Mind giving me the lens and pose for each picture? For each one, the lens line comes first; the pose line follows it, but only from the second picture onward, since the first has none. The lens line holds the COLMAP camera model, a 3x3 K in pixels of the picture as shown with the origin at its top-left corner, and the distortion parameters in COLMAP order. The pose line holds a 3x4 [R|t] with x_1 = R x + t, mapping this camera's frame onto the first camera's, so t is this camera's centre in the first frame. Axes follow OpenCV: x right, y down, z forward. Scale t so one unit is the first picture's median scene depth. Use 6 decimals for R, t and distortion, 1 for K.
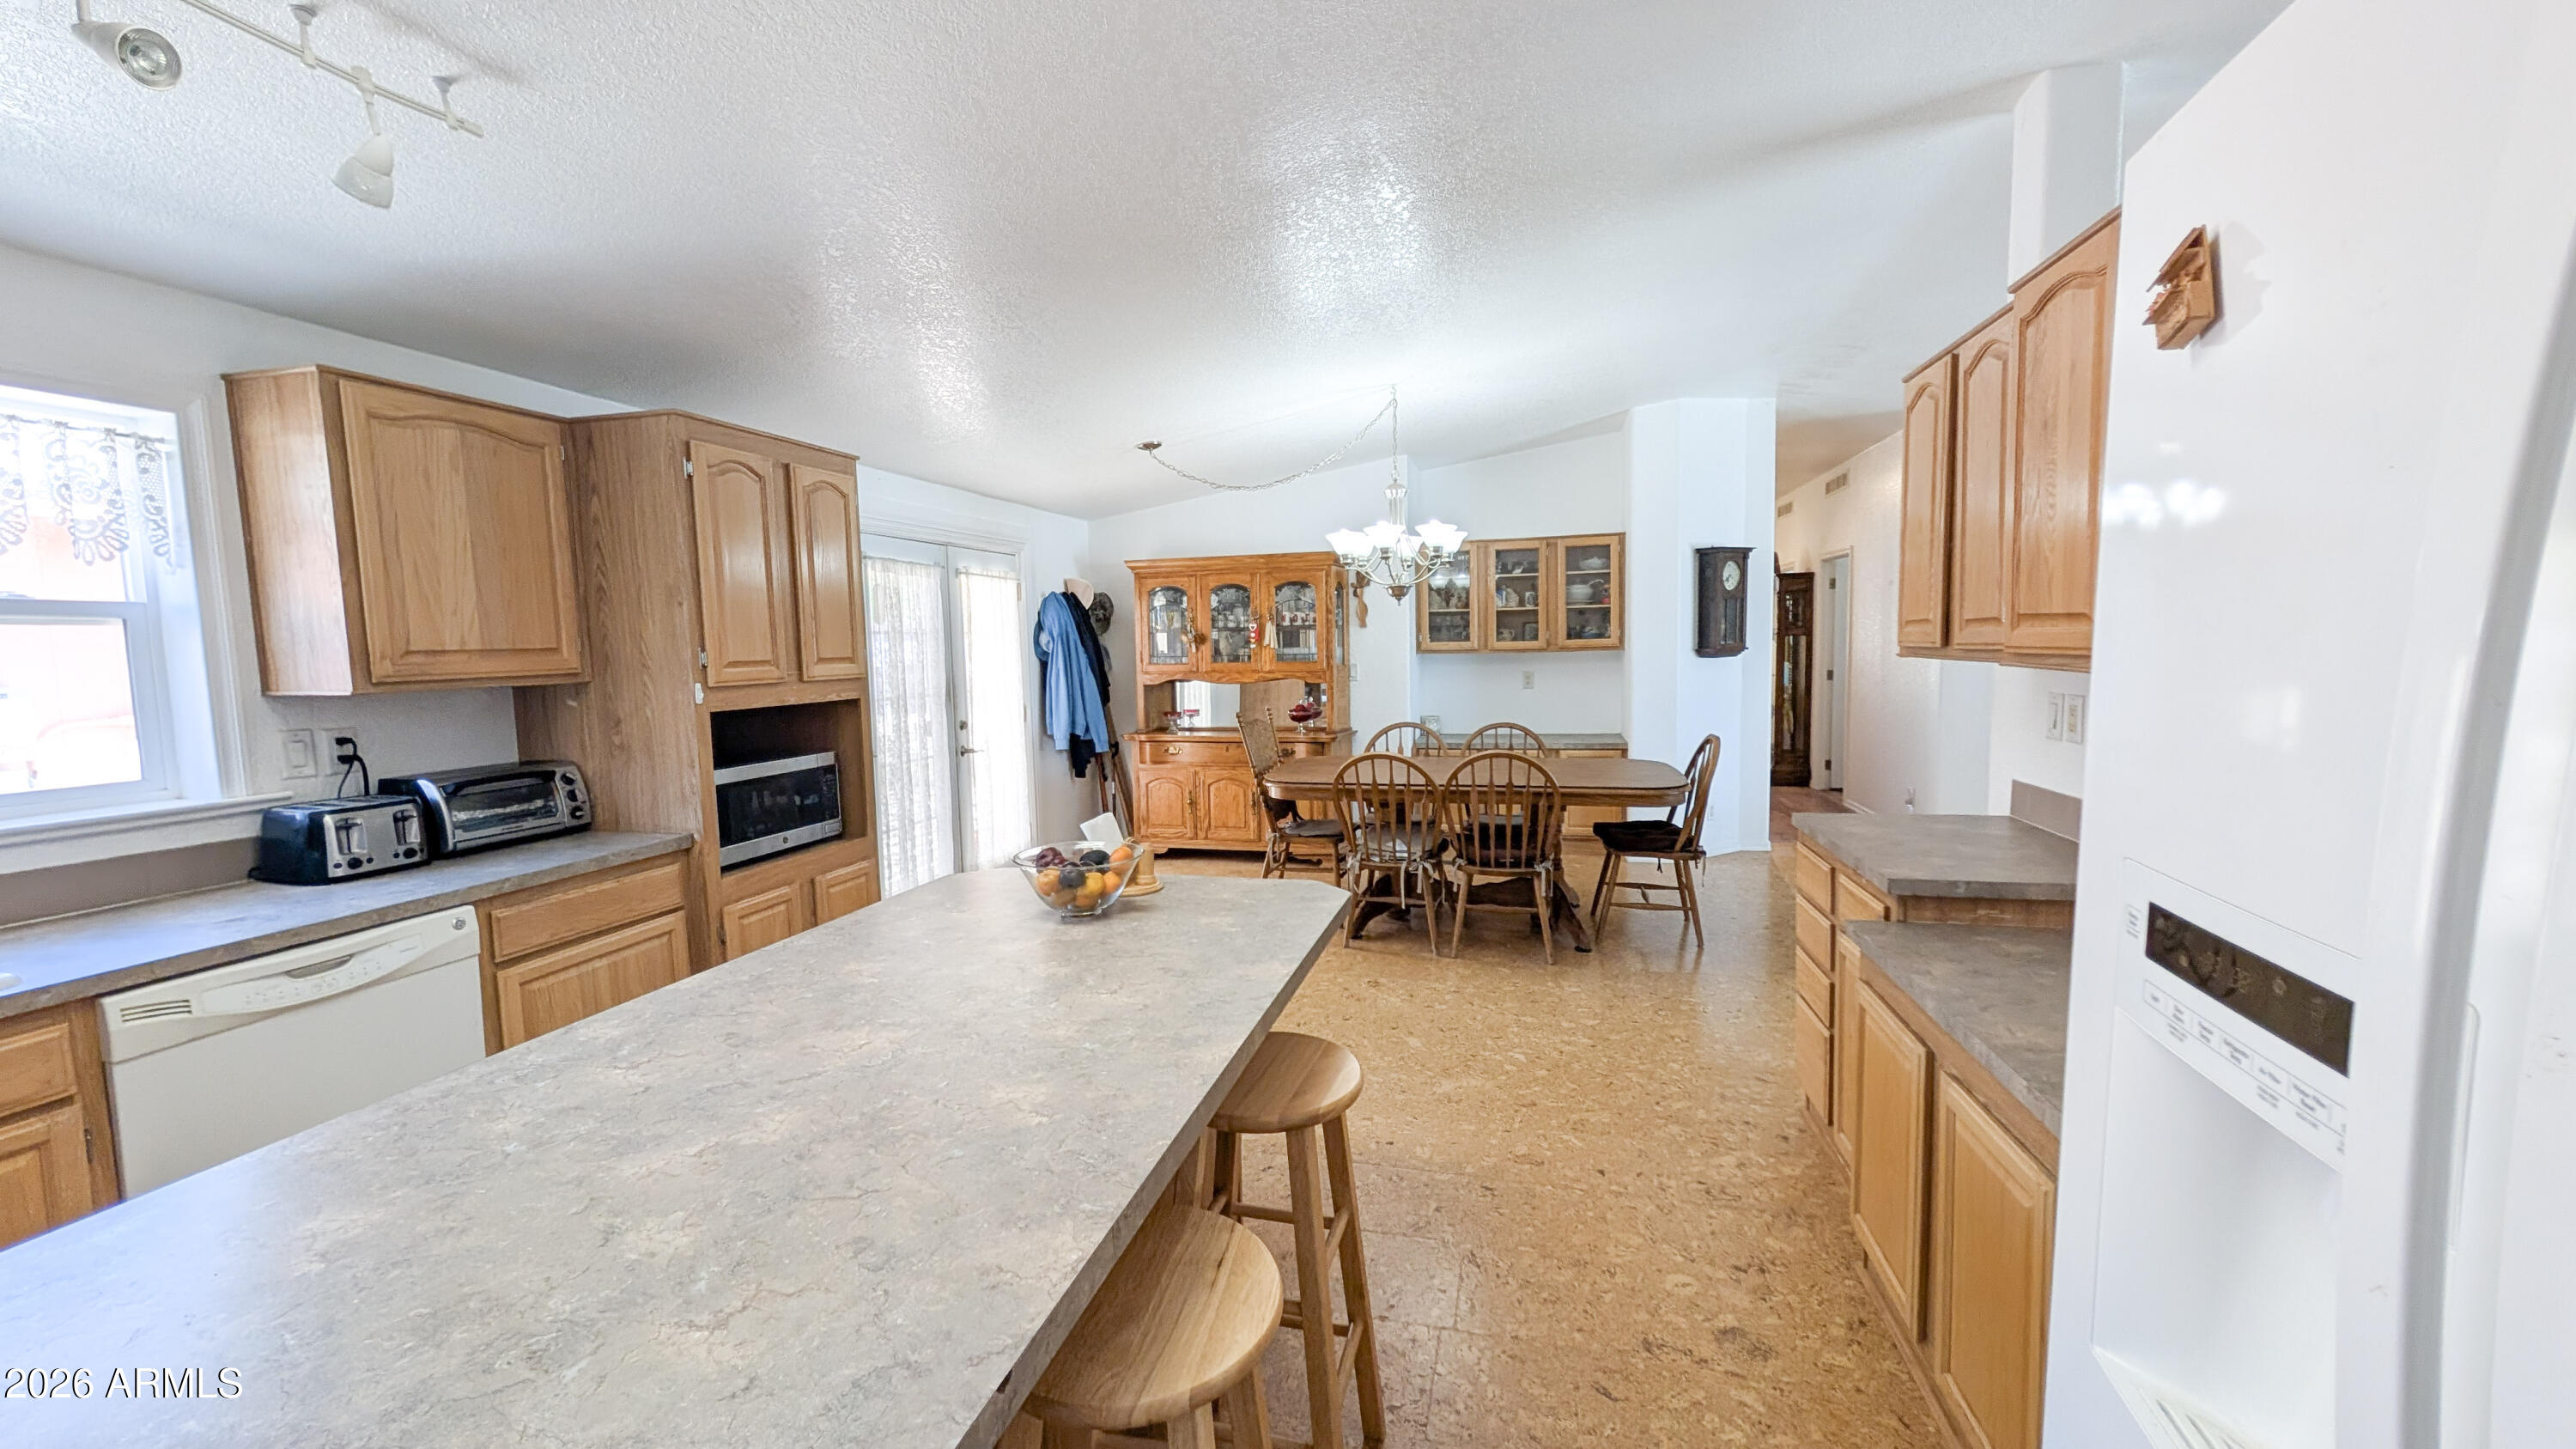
lens RADIAL K [[970.8, 0, 1284.2], [0, 970.8, 726.5], [0, 0, 1]] dist [-0.001378, 0.000492]
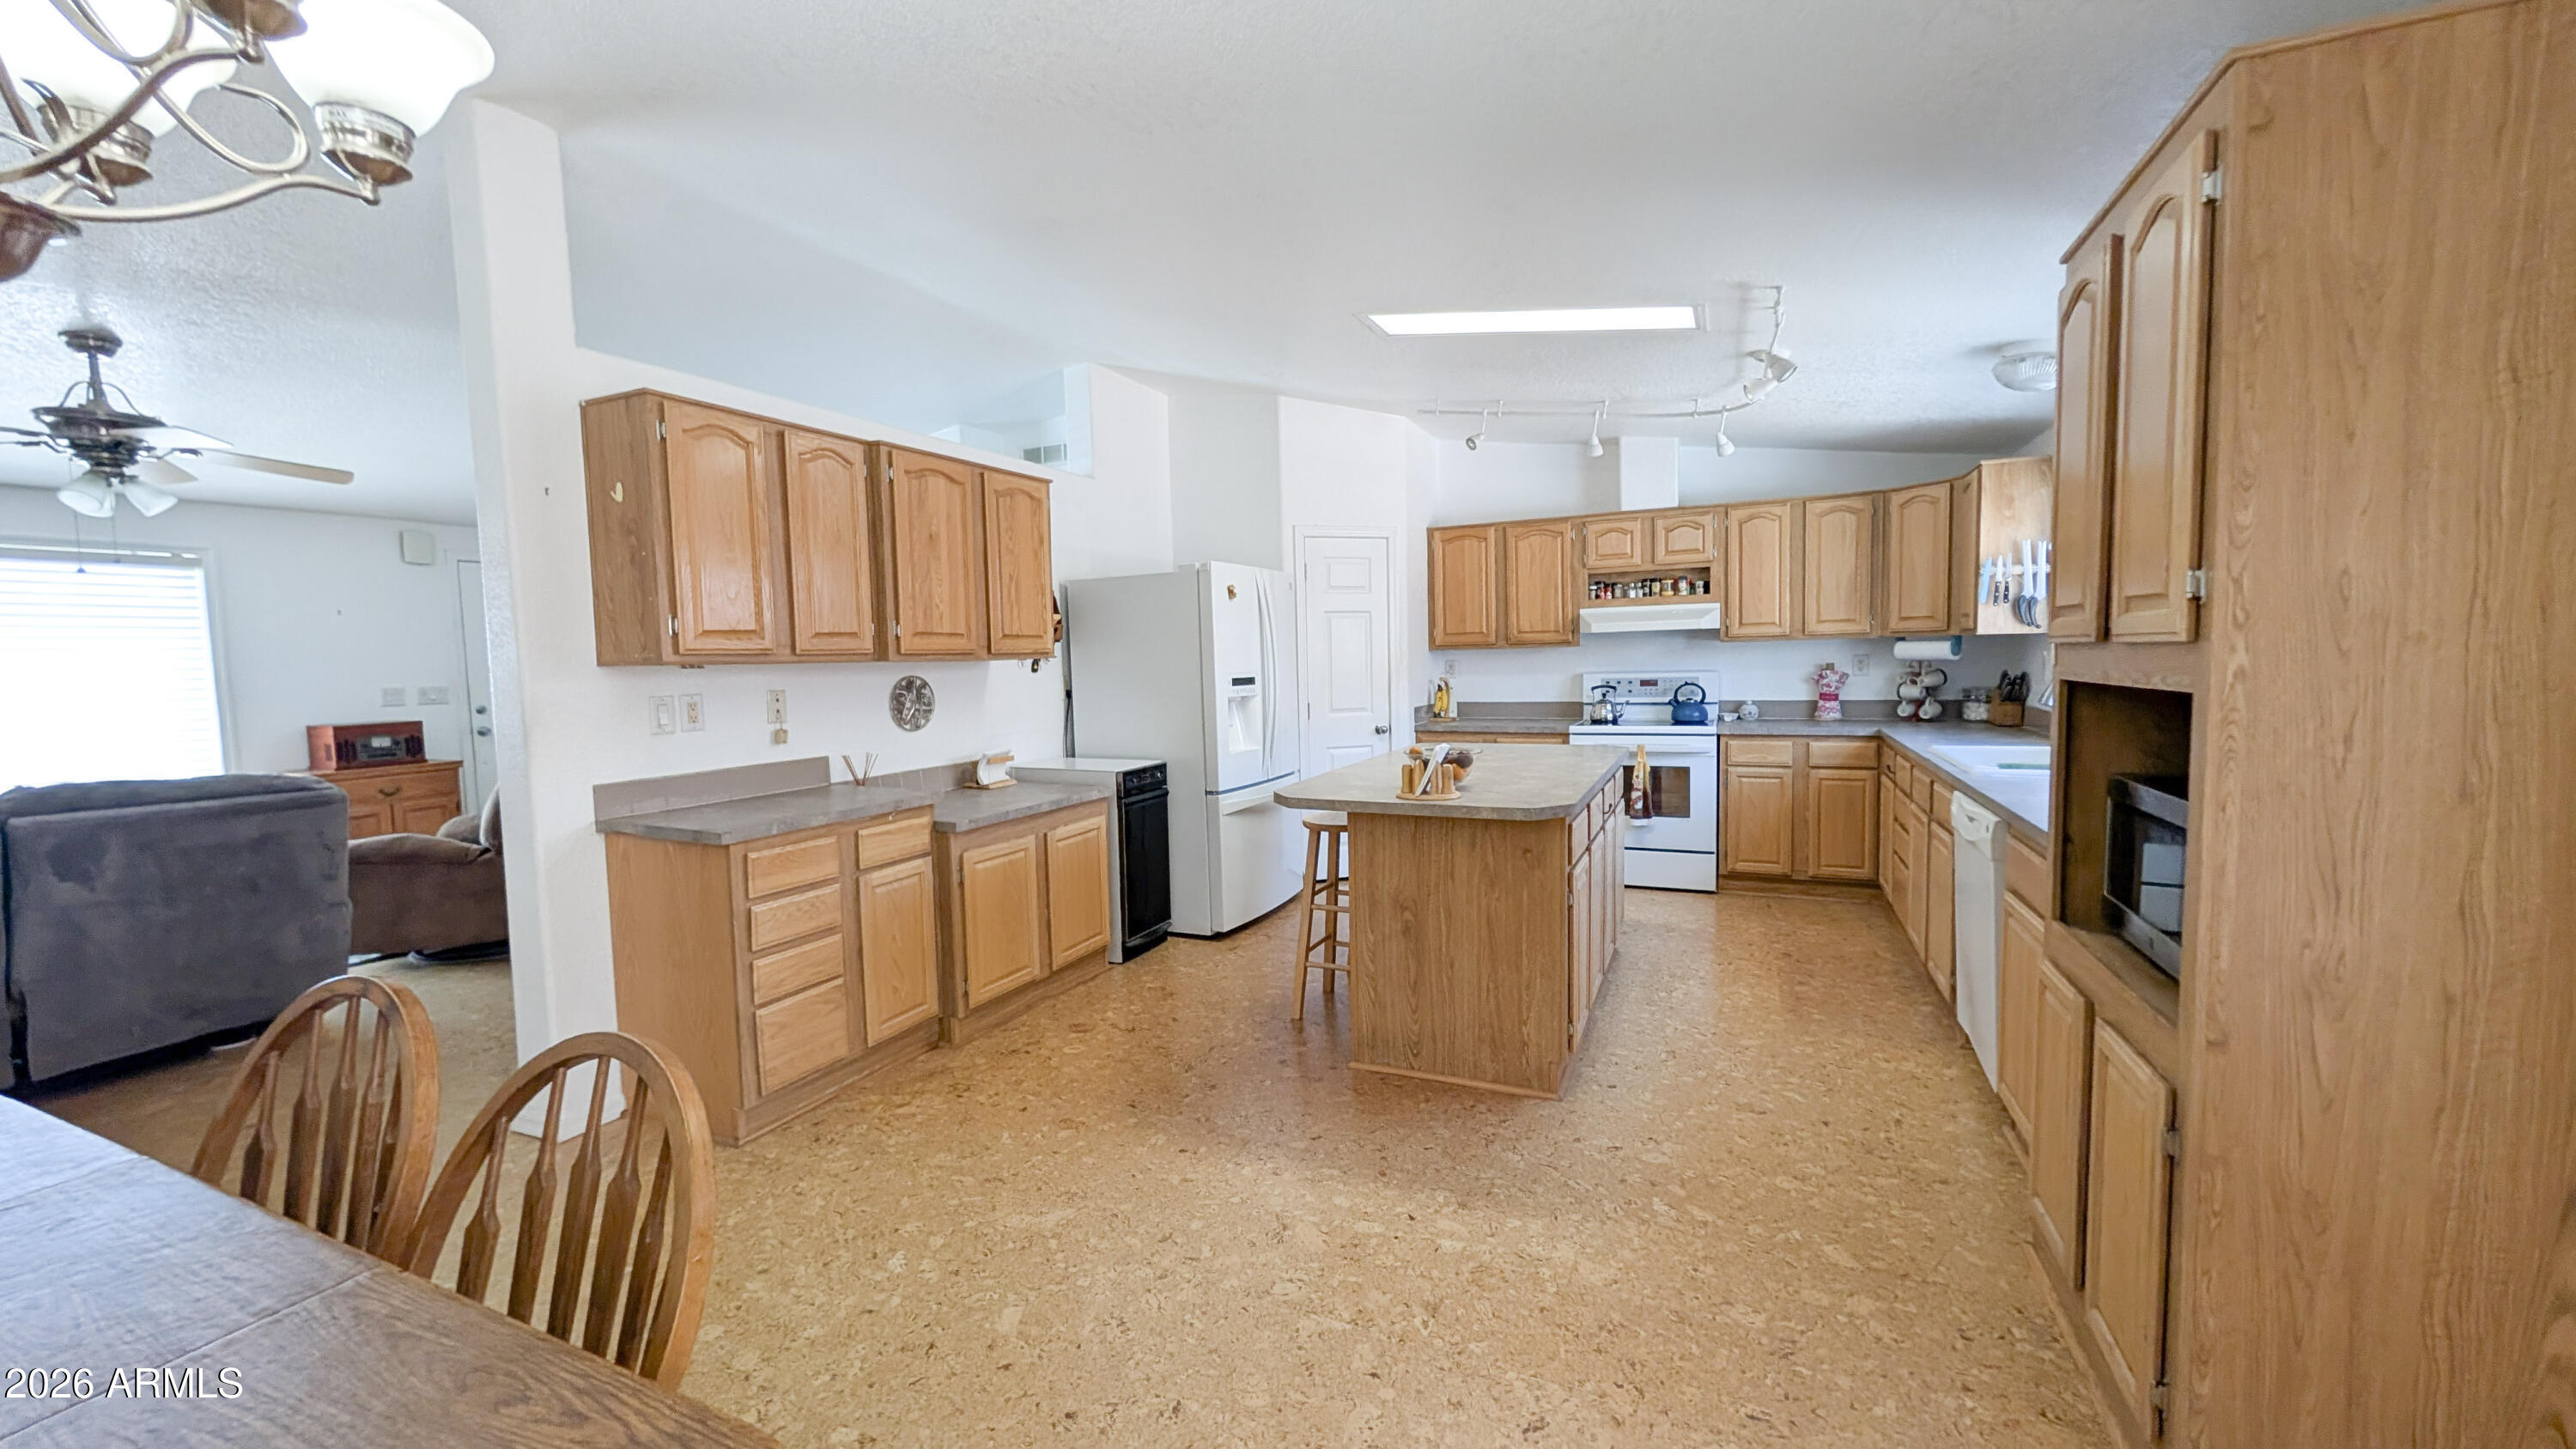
lens RADIAL K [[970.8, 0, 1282.6], [0, 970.8, 723.5], [0, 0, 1]] dist [-0.001378, 0.000492]
pose [[-0.981743, 0.029799, 0.187865, -0.100988], [0.058653, 0.986951, 0.149959, -0.069886], [-0.180945, 0.158241, -0.970680, 1.037065]]
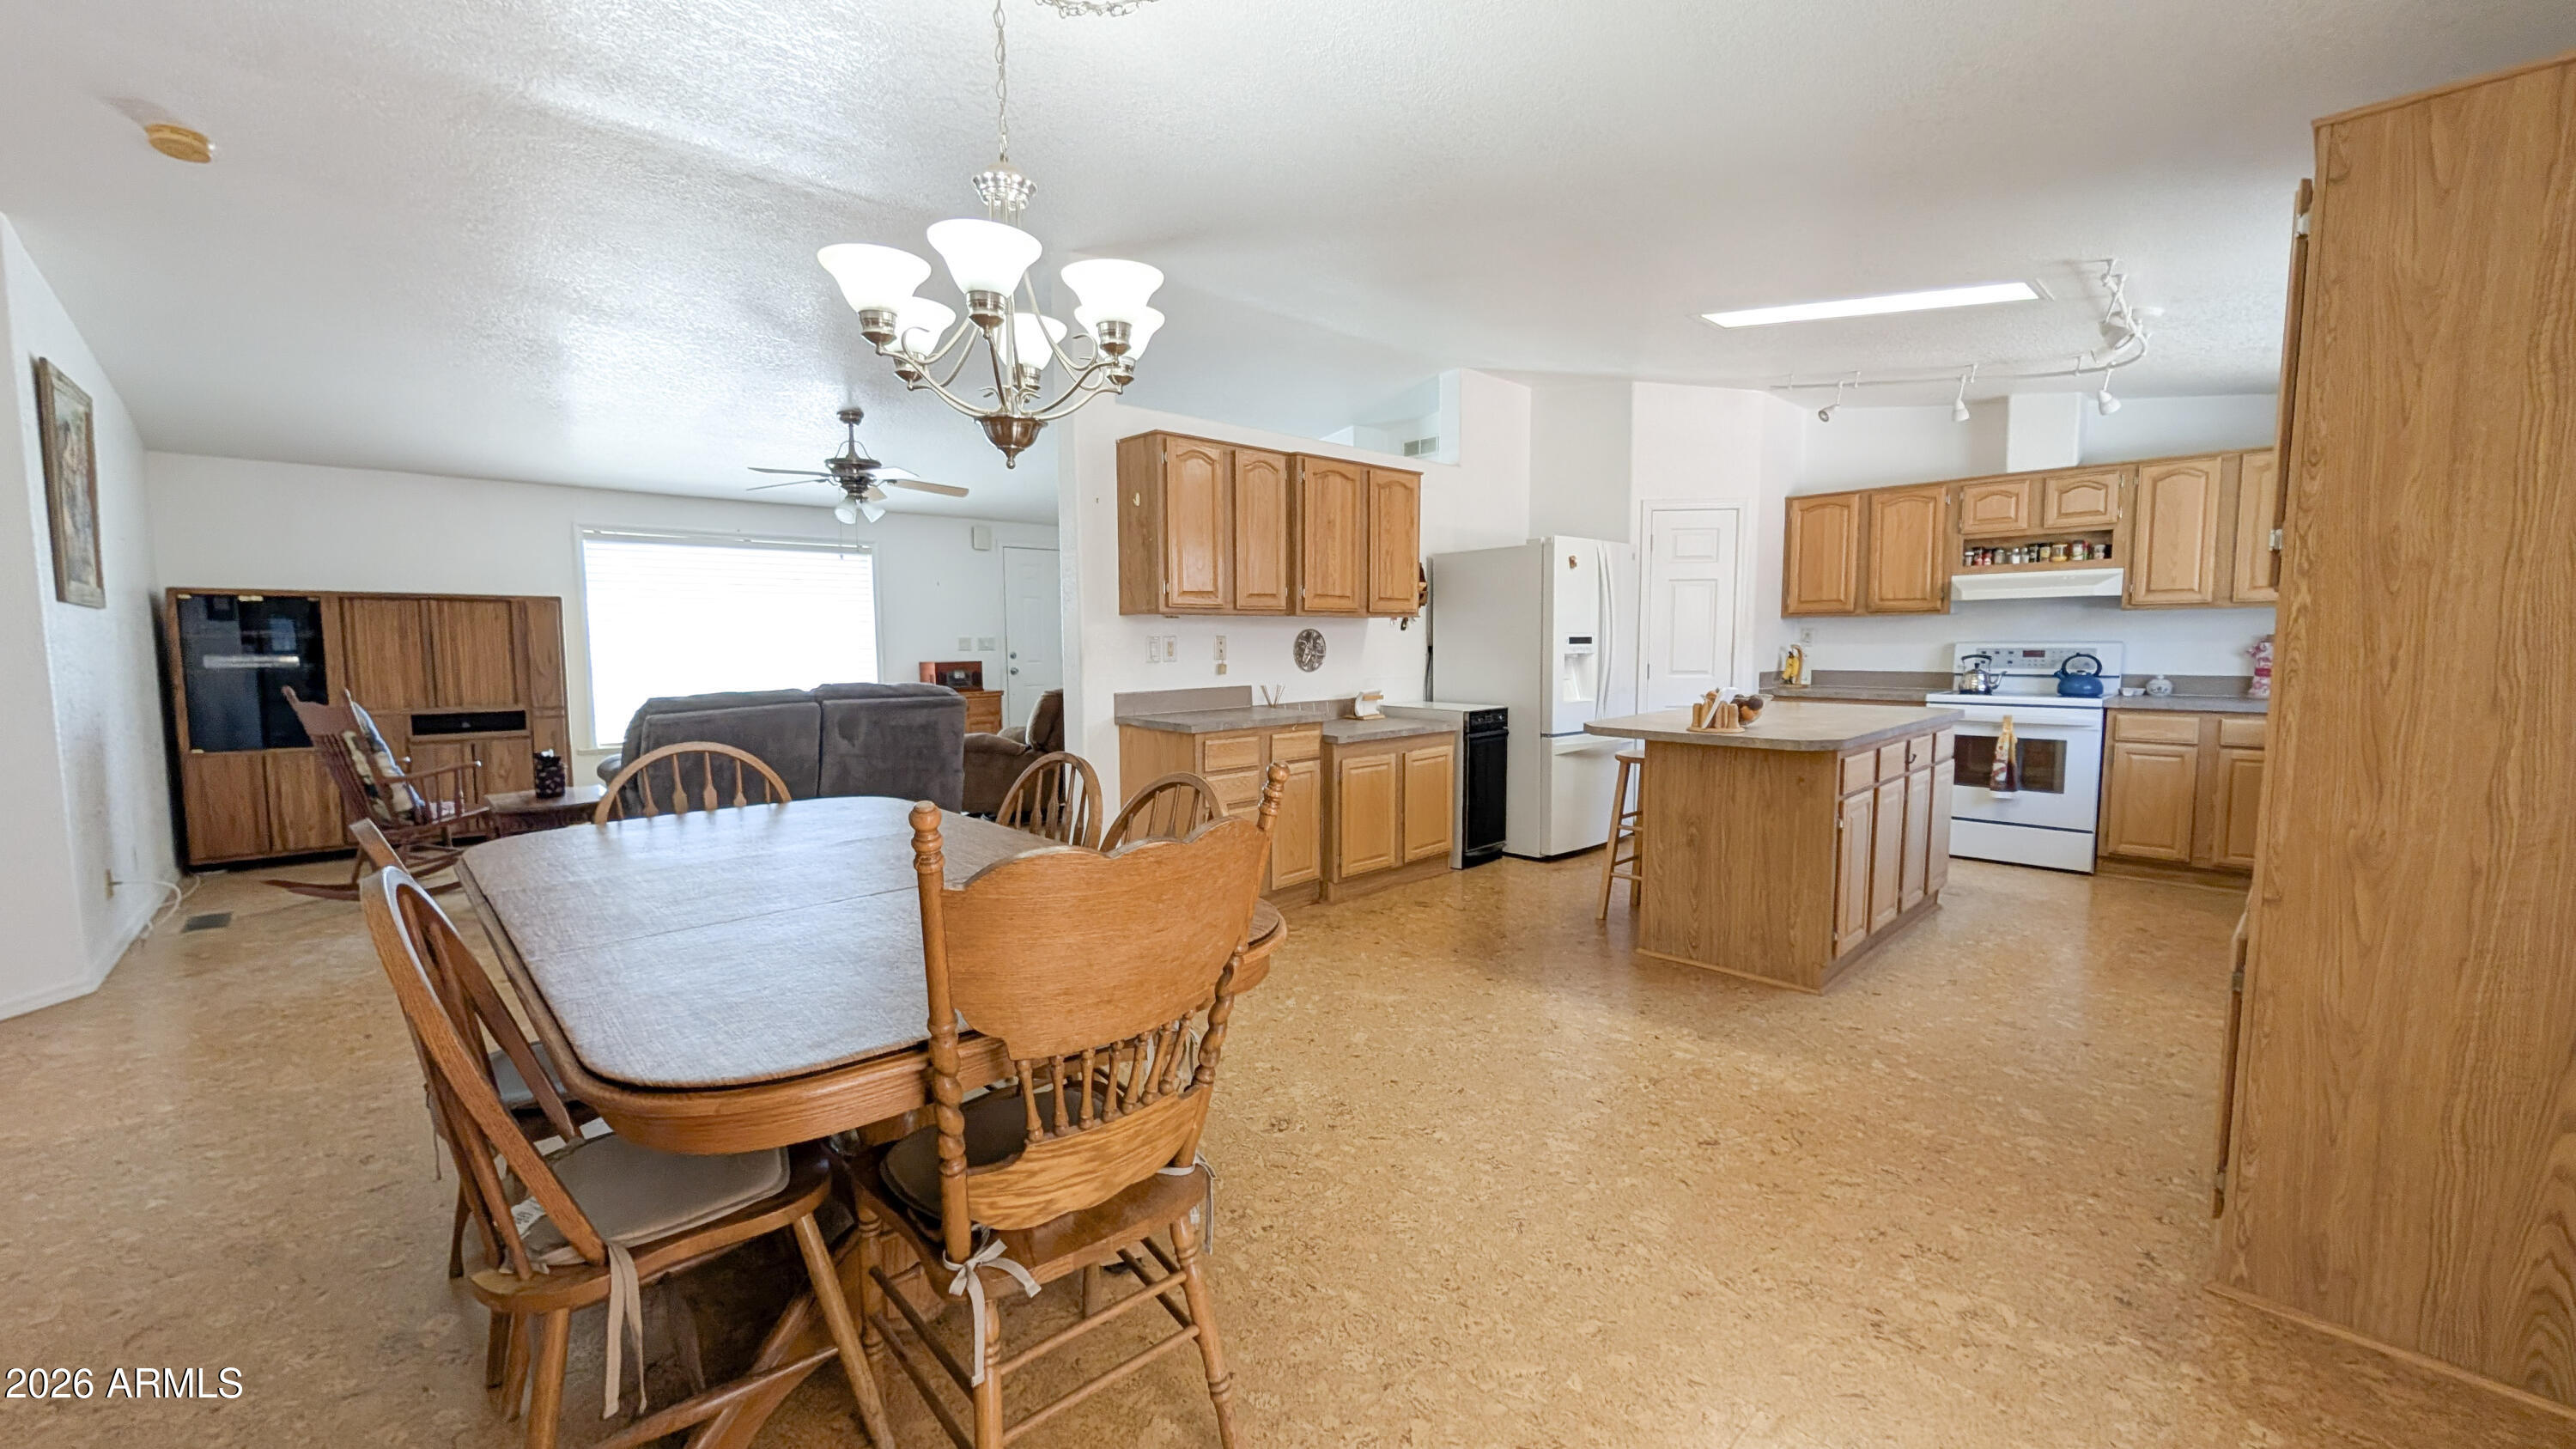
lens RADIAL K [[970.8, 0, 1283.0], [0, 970.8, 729.7], [0, 0, 1]] dist [-0.001378, 0.000492]
pose [[-0.842199, -0.024877, 0.538593, -0.193669], [0.070482, 0.985283, 0.155721, -0.064717], [-0.534541, 0.169109, -0.828051, 1.211272]]
